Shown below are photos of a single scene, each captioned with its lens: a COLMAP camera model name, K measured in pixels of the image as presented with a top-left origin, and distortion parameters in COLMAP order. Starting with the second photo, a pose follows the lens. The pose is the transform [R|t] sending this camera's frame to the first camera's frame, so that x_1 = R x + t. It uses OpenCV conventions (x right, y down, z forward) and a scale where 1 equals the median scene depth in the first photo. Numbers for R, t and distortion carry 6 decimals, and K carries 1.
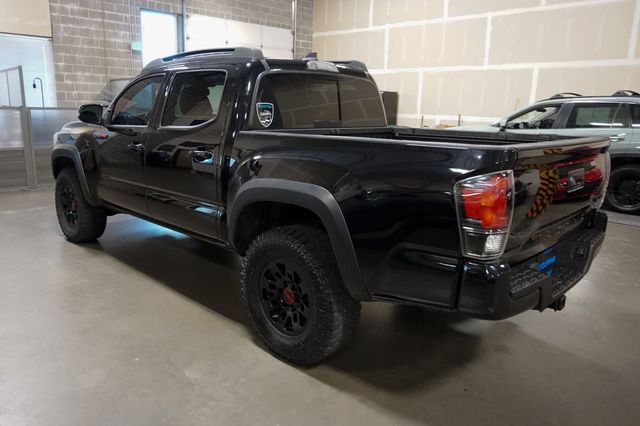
lens RADIAL K [[495.1, 0, 319.4], [0, 495.1, 213.3], [0, 0, 1]] dist [0.005423, 0.009117]
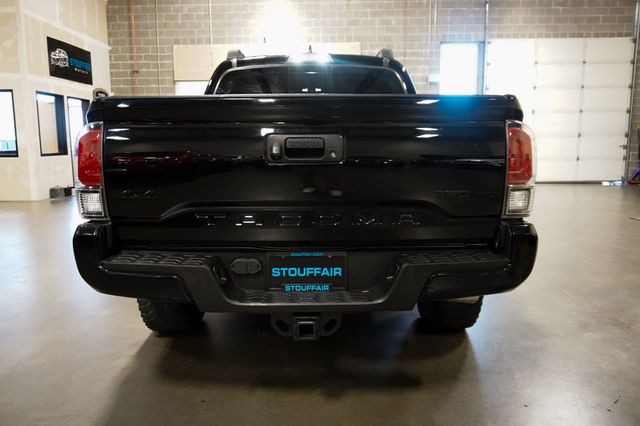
lens RADIAL K [[495.1, 0, 319.9], [0, 495.1, 212.0], [0, 0, 1]] dist [0.005423, 0.009117]
pose [[0.679683, 0.076807, -0.729474, 0.246570], [-0.143822, 0.989153, -0.029857, 0.011020], [0.719268, 0.125208, 0.683357, 0.133611]]
